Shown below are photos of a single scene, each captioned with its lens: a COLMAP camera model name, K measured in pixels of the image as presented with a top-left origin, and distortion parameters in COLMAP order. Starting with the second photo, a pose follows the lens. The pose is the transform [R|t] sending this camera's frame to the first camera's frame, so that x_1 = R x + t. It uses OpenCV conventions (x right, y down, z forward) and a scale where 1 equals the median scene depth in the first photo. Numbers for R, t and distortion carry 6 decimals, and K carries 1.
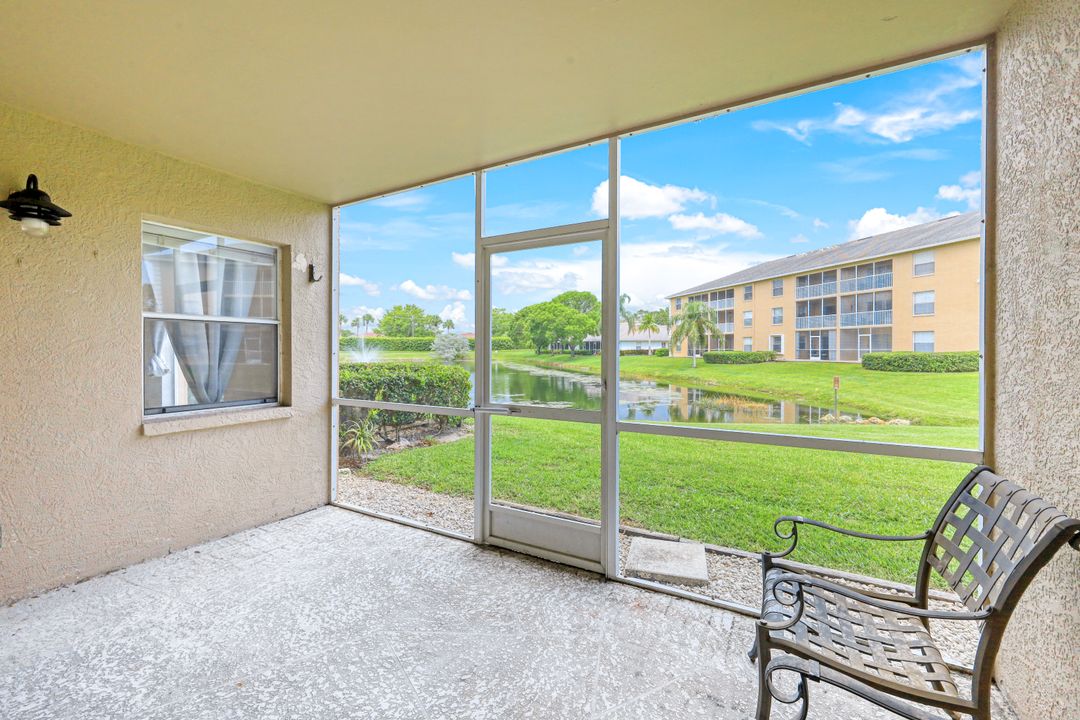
lens RADIAL K [[437.2, 0, 526.6], [0, 437.2, 350.9], [0, 0, 1]] dist [-0.000039, -0.000356]
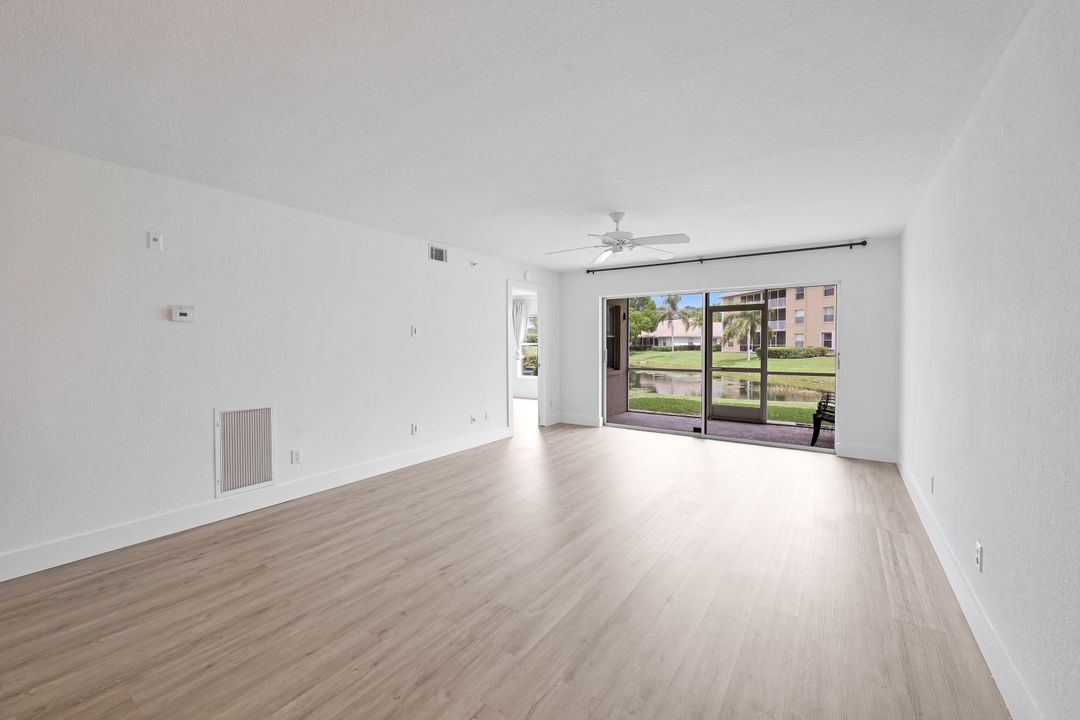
lens RADIAL K [[437.2, 0, 531.7], [0, 437.2, 349.5], [0, 0, 1]] dist [-0.000039, -0.000356]
pose [[0.997078, 0.004199, -0.076272, -0.864946], [-0.003537, 0.999955, 0.008812, -0.009657], [0.076306, -0.008517, 0.997048, -1.566871]]
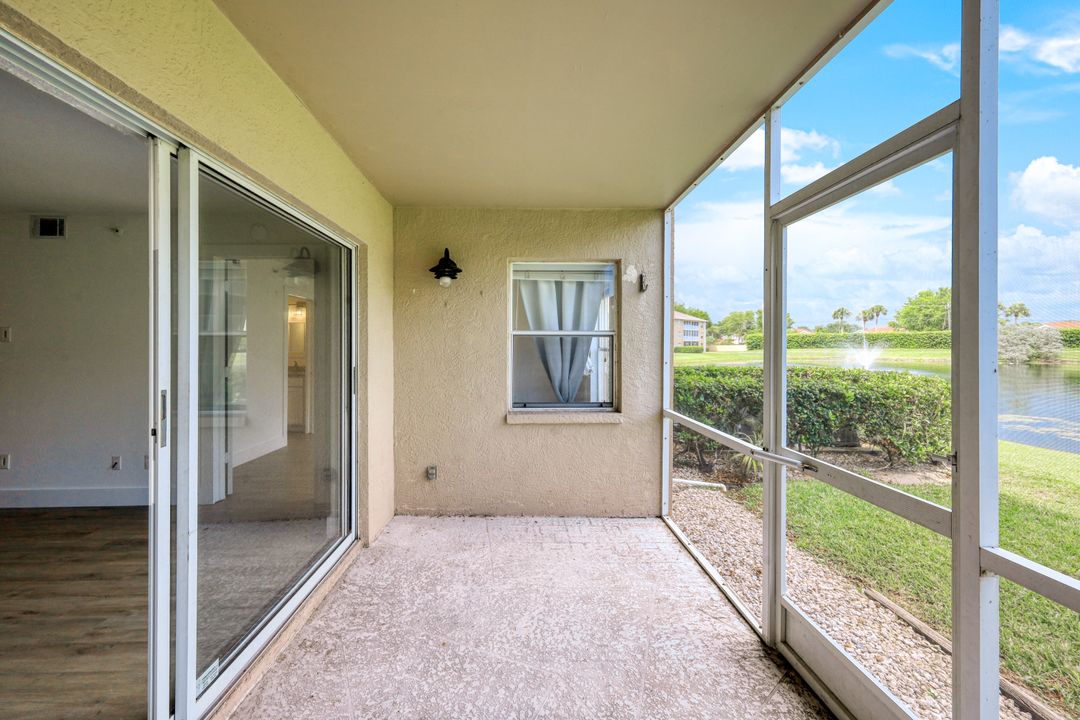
lens RADIAL K [[437.2, 0, 538.8], [0, 437.2, 352.4], [0, 0, 1]] dist [-0.000039, -0.000356]
pose [[0.541818, 0.009672, -0.840440, 0.237710], [-0.001981, 0.999946, 0.010231, -0.029032], [0.840494, -0.003879, 0.541807, 0.267902]]
